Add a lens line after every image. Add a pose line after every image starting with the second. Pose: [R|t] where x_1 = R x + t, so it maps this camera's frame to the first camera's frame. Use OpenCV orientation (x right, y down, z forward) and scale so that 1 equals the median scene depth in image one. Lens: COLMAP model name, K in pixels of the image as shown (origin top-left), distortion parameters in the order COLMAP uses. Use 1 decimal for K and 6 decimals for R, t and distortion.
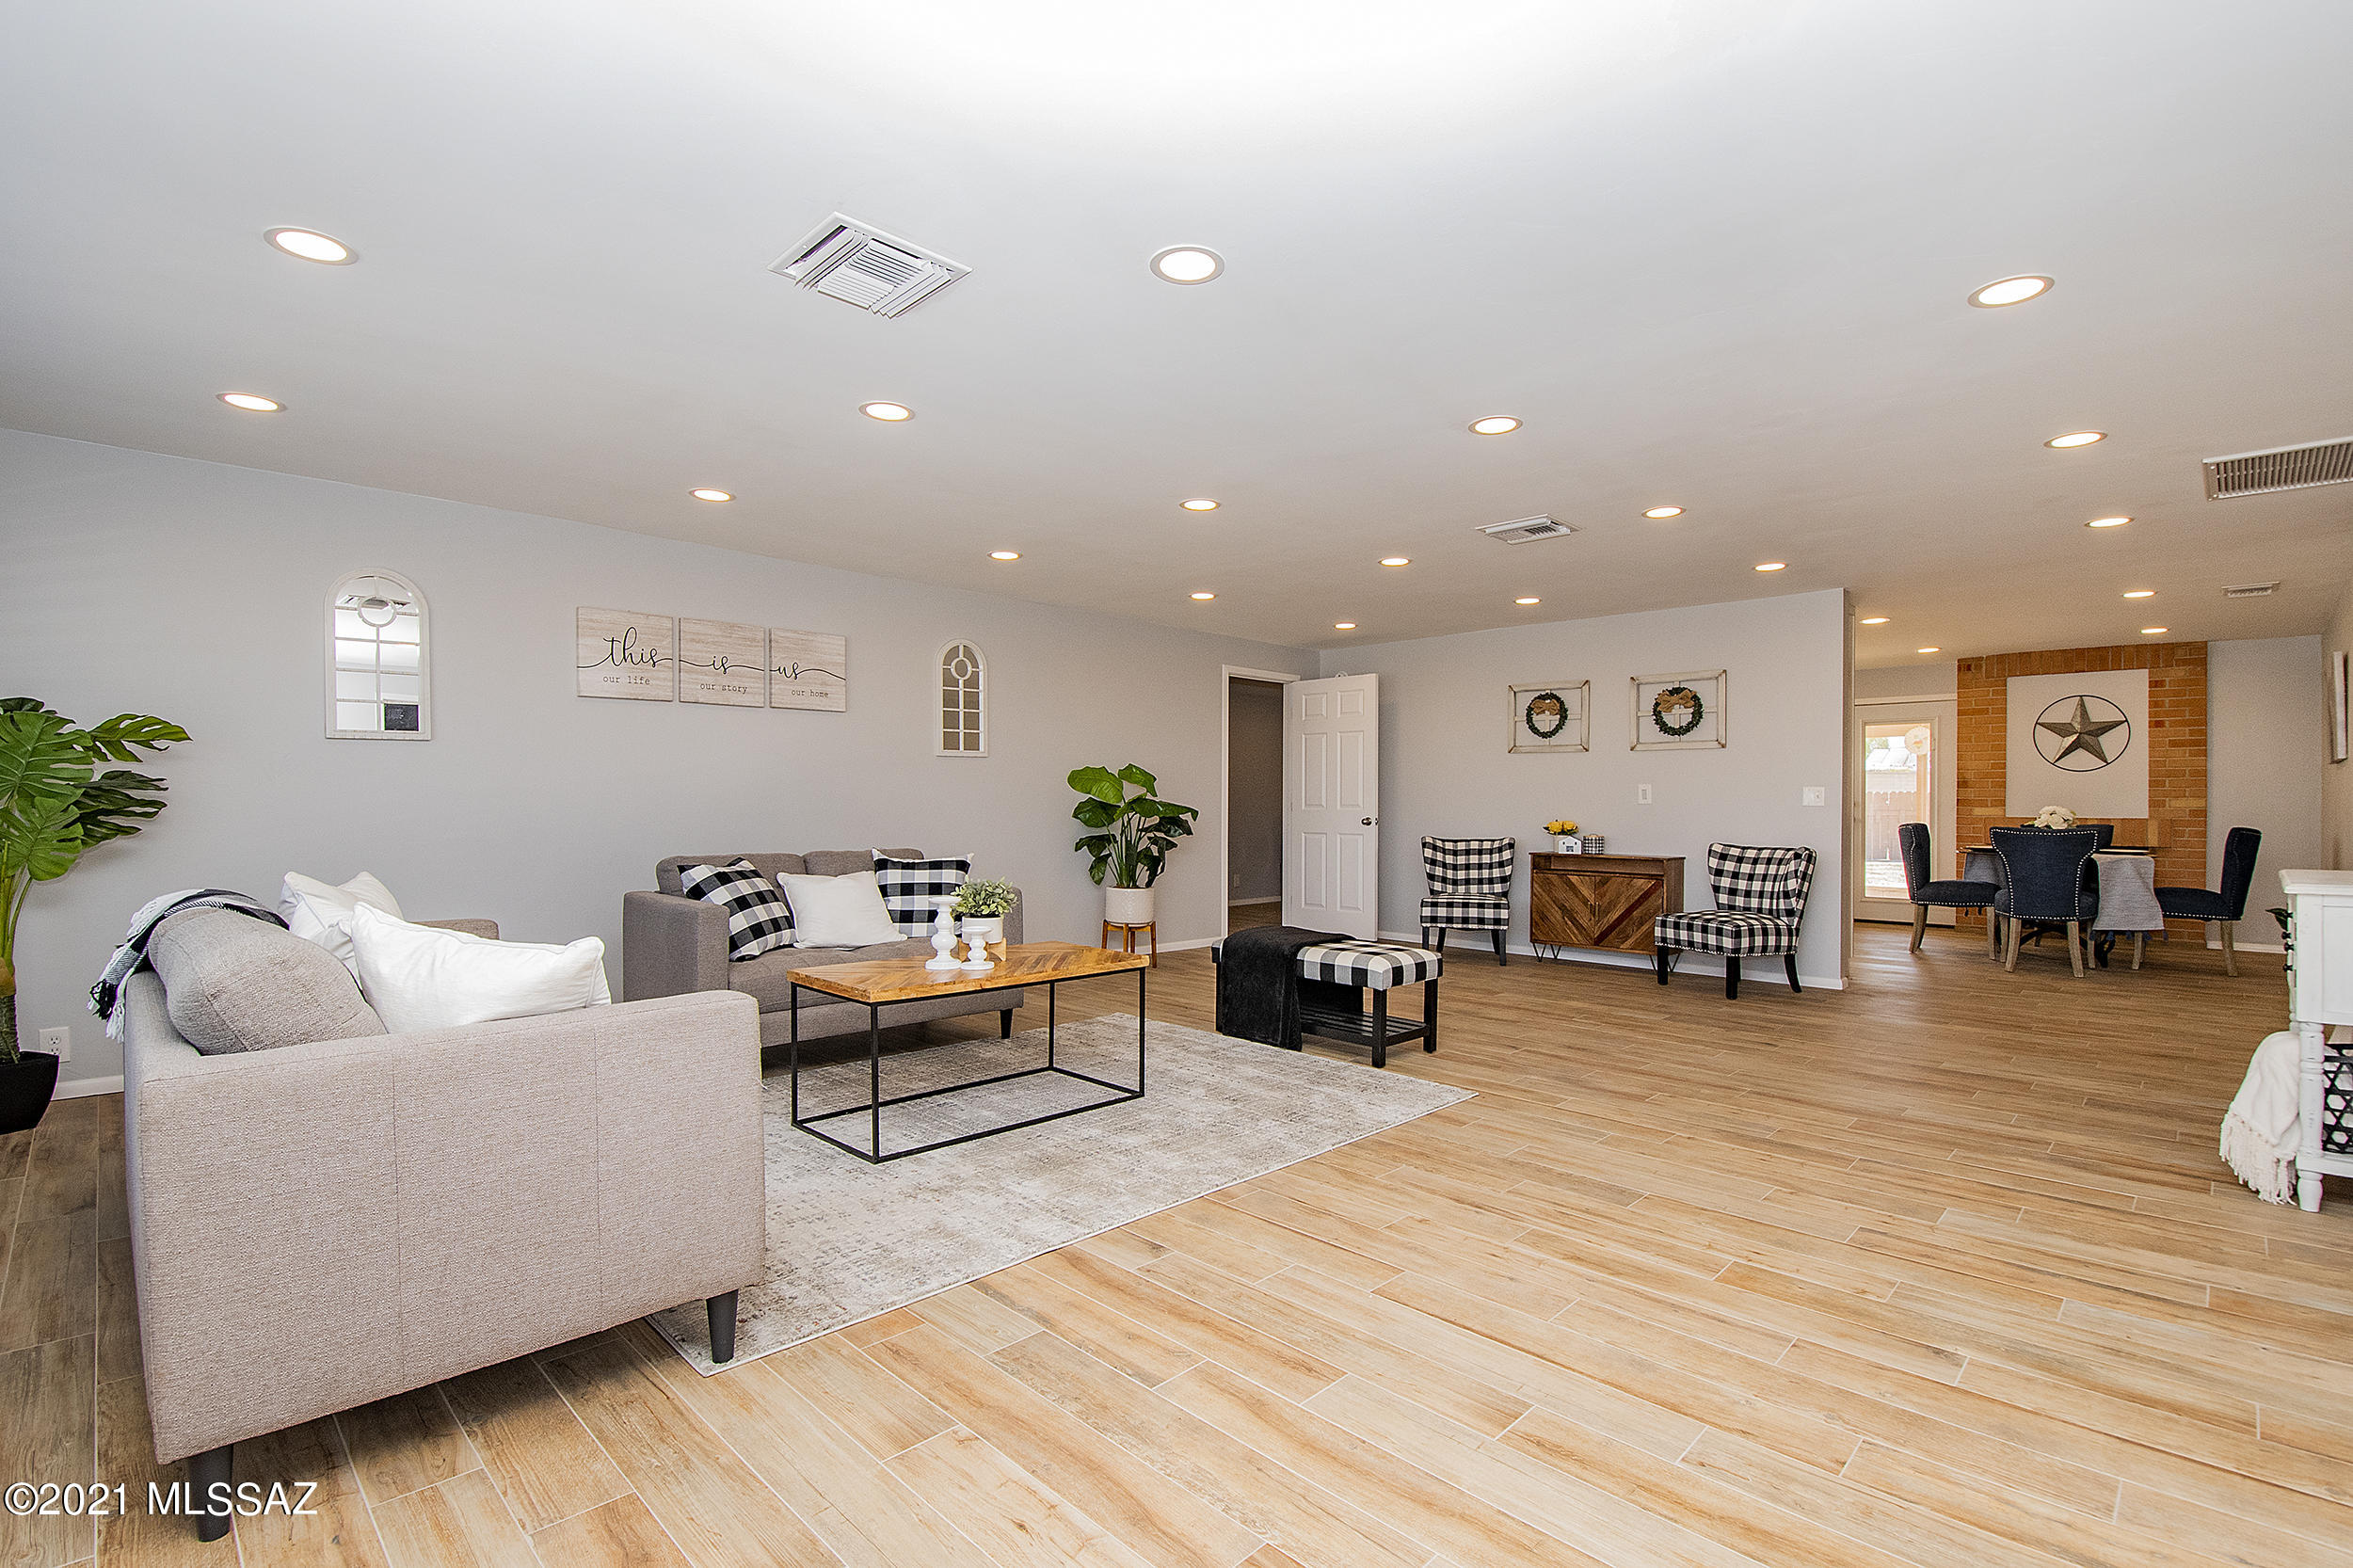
lens RADIAL K [[1068.2, 0, 1197.9], [0, 1068.2, 805.1], [0, 0, 1]] dist [0.005257, -0.013035]
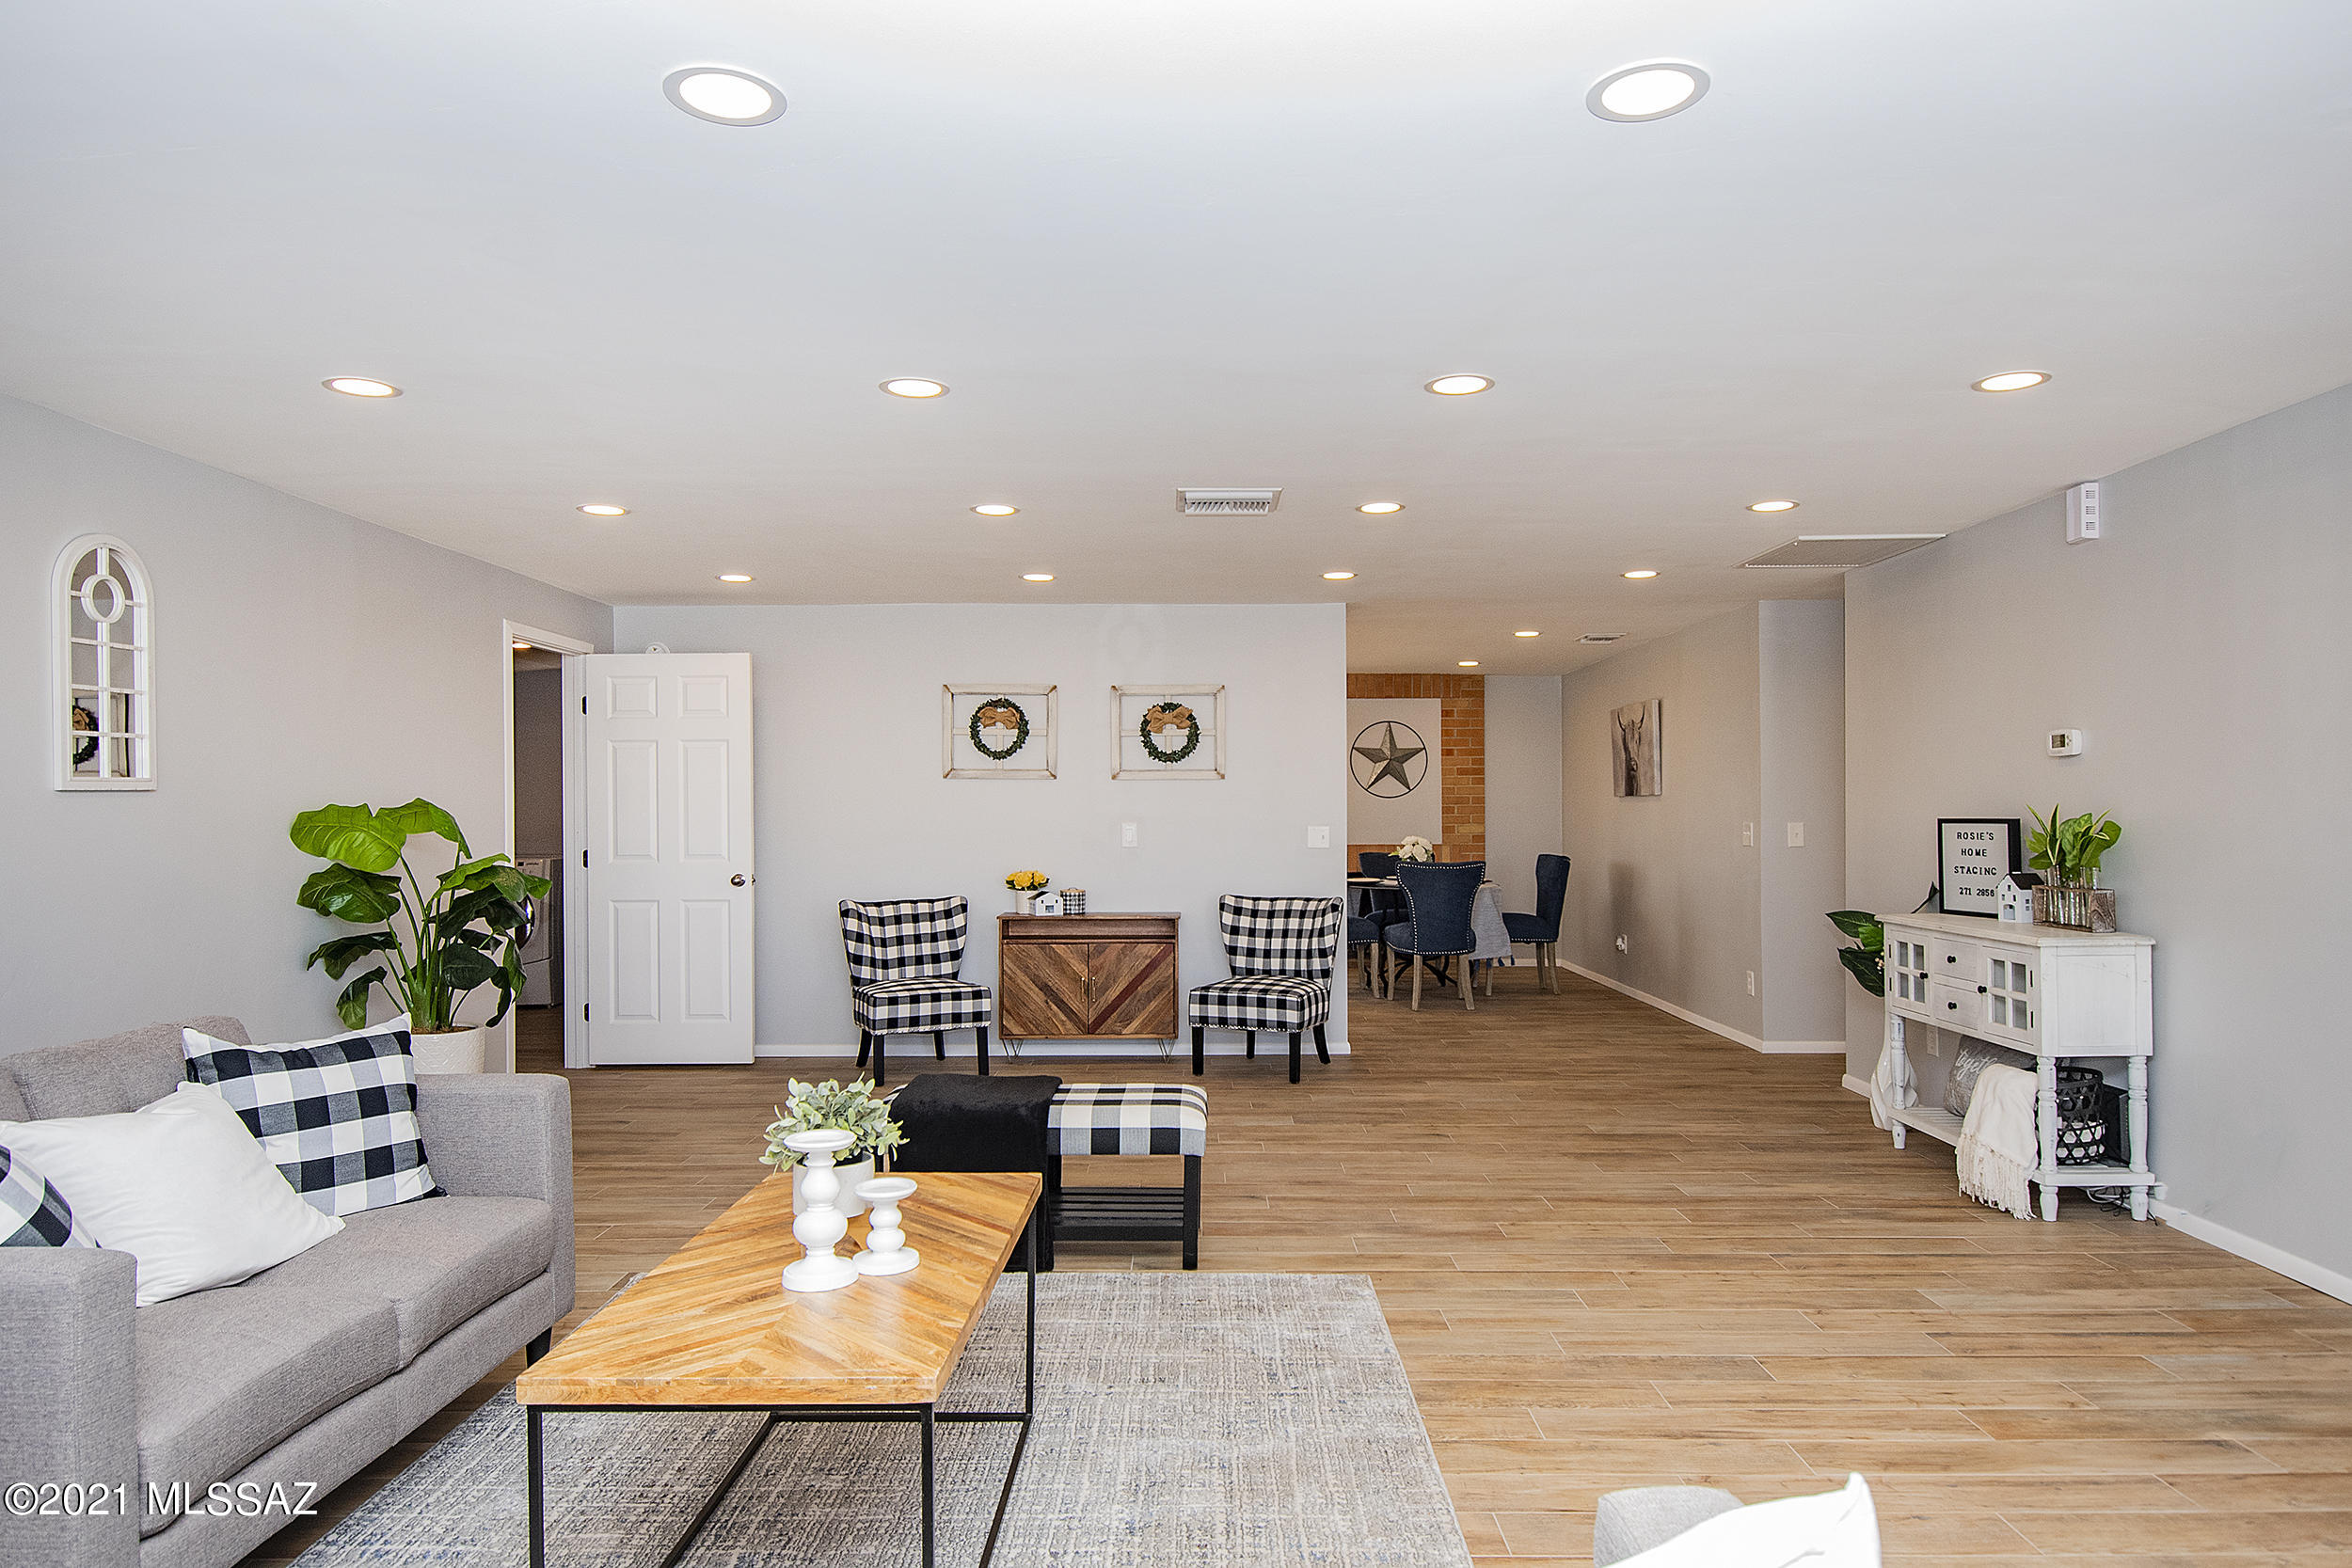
lens RADIAL K [[1433.6, 0, 1187.4], [0, 1433.6, 807.2], [0, 0, 1]] dist [0.009586, -0.000042]
pose [[0.715618, -0.007218, 0.698455, -0.325500], [0.008209, 0.999964, 0.001923, -0.036070], [-0.698444, 0.004357, 0.715651, 0.234384]]
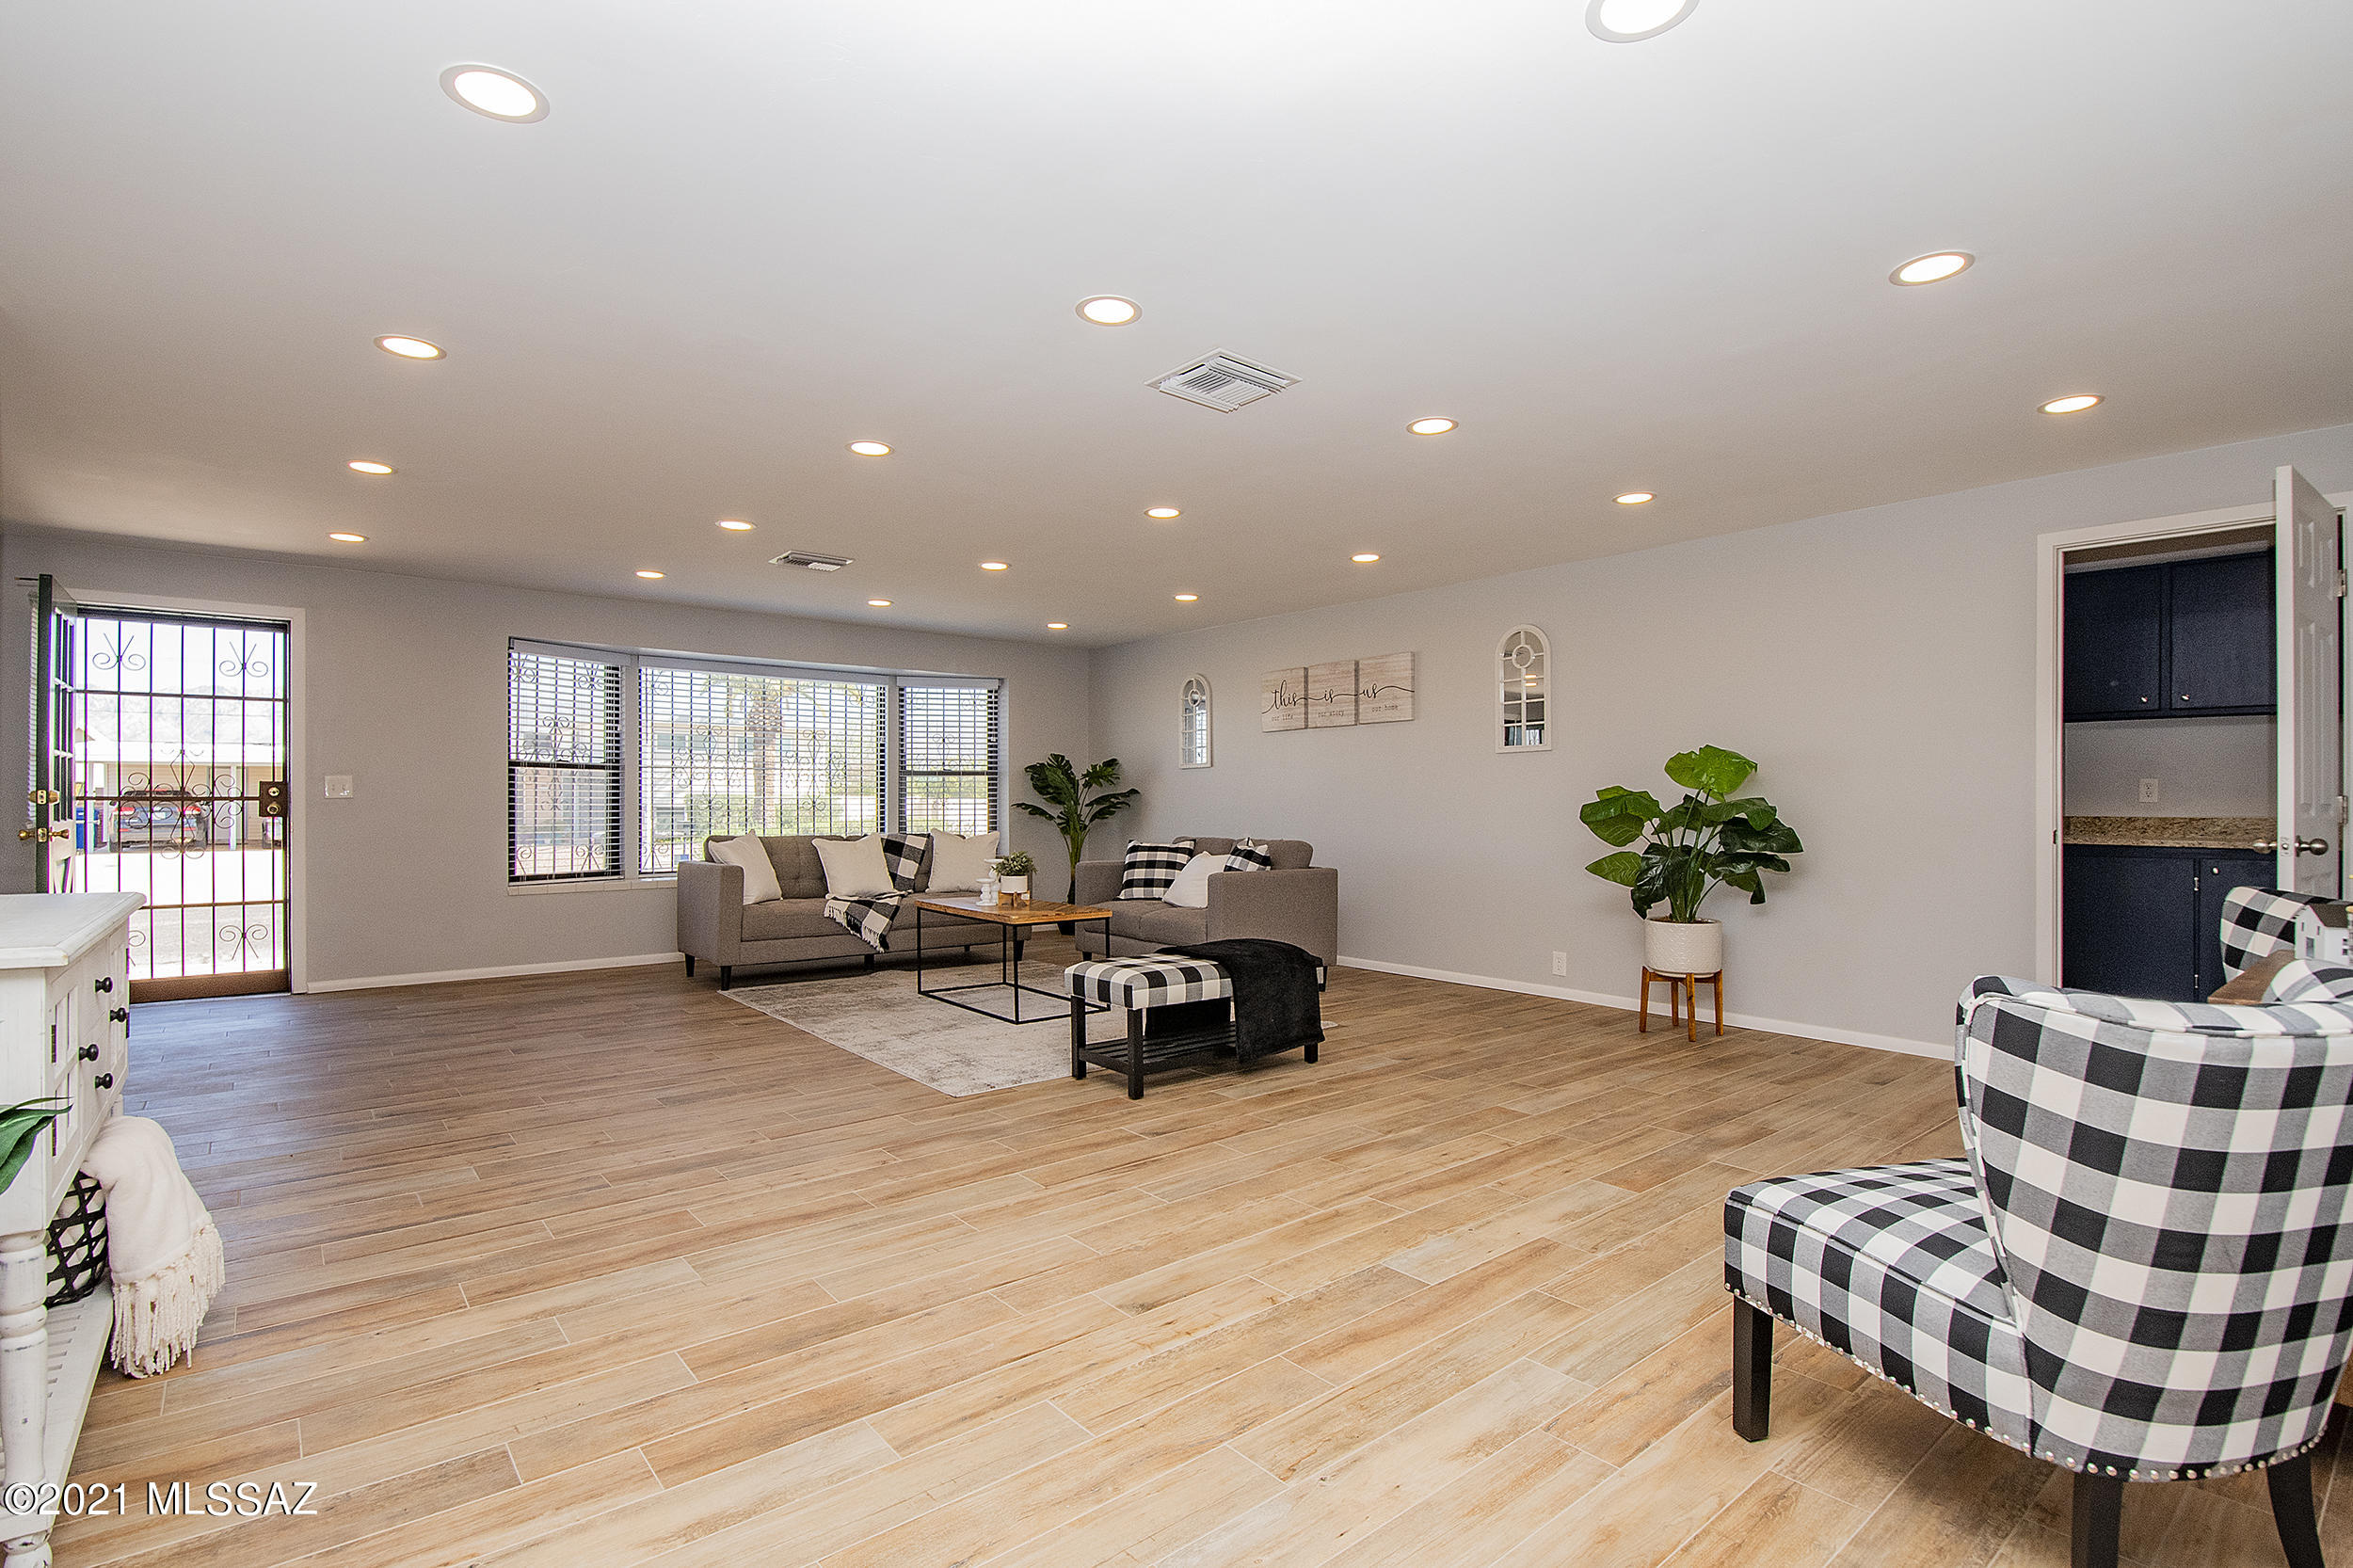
lens RADIAL K [[1118.5, 0, 1178.1], [0, 1118.5, 802.0], [0, 0, 1]] dist [0.004174, -0.000542]
pose [[-0.111895, -0.004829, -0.993708, 0.785409], [-0.005287, 0.999977, -0.004264, 0.003601], [0.993706, 0.004777, -0.111918, 0.822433]]
